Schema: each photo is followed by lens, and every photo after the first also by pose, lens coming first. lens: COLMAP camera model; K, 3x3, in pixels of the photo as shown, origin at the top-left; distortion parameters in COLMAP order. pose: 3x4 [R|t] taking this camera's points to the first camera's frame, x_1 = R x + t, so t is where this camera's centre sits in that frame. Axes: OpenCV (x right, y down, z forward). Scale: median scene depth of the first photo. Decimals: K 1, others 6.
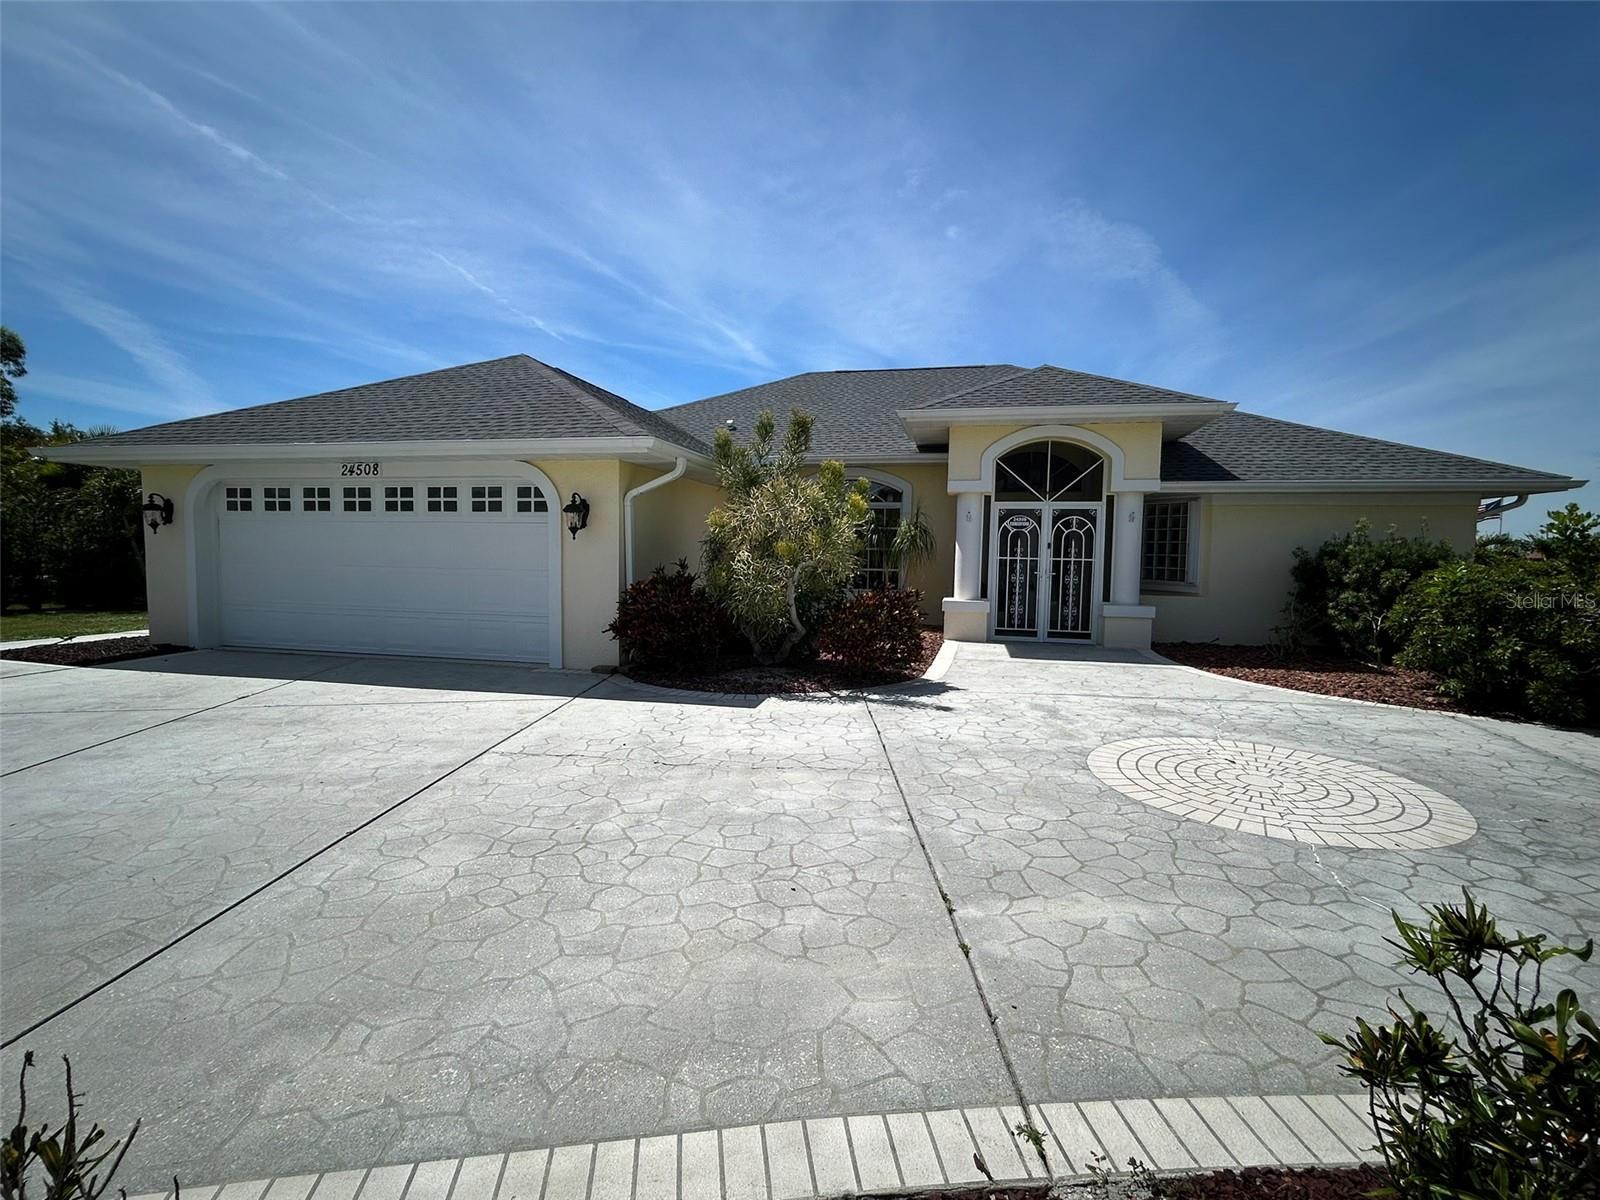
lens RADIAL K [[698.3, 0, 805.6], [0, 698.3, 591.6], [0, 0, 1]] dist [-0.012916, -0.000081]
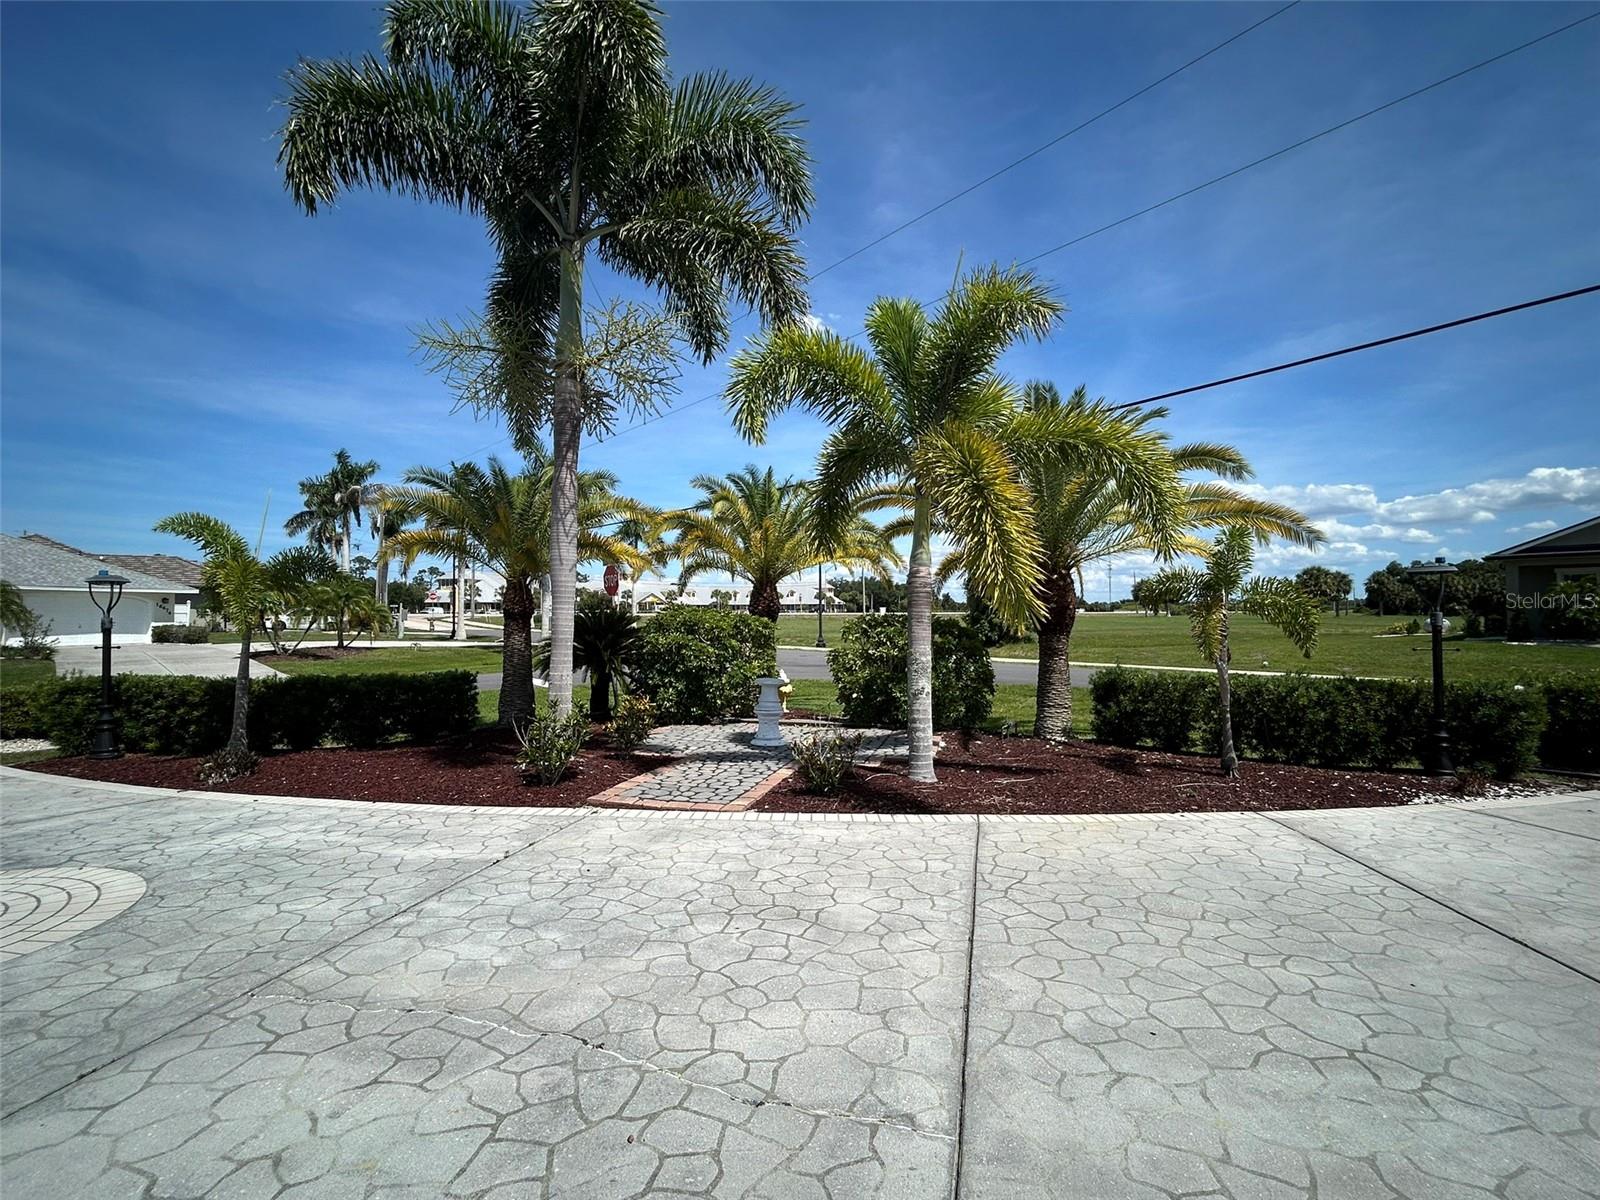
lens RADIAL K [[698.3, 0, 799.1], [0, 698.3, 599.3], [0, 0, 1]] dist [-0.012916, -0.000081]
pose [[-0.977113, -0.005462, 0.212650, -0.596728], [0.002669, 0.999277, 0.037929, -0.138131], [-0.212703, 0.037629, -0.976392, 1.856358]]
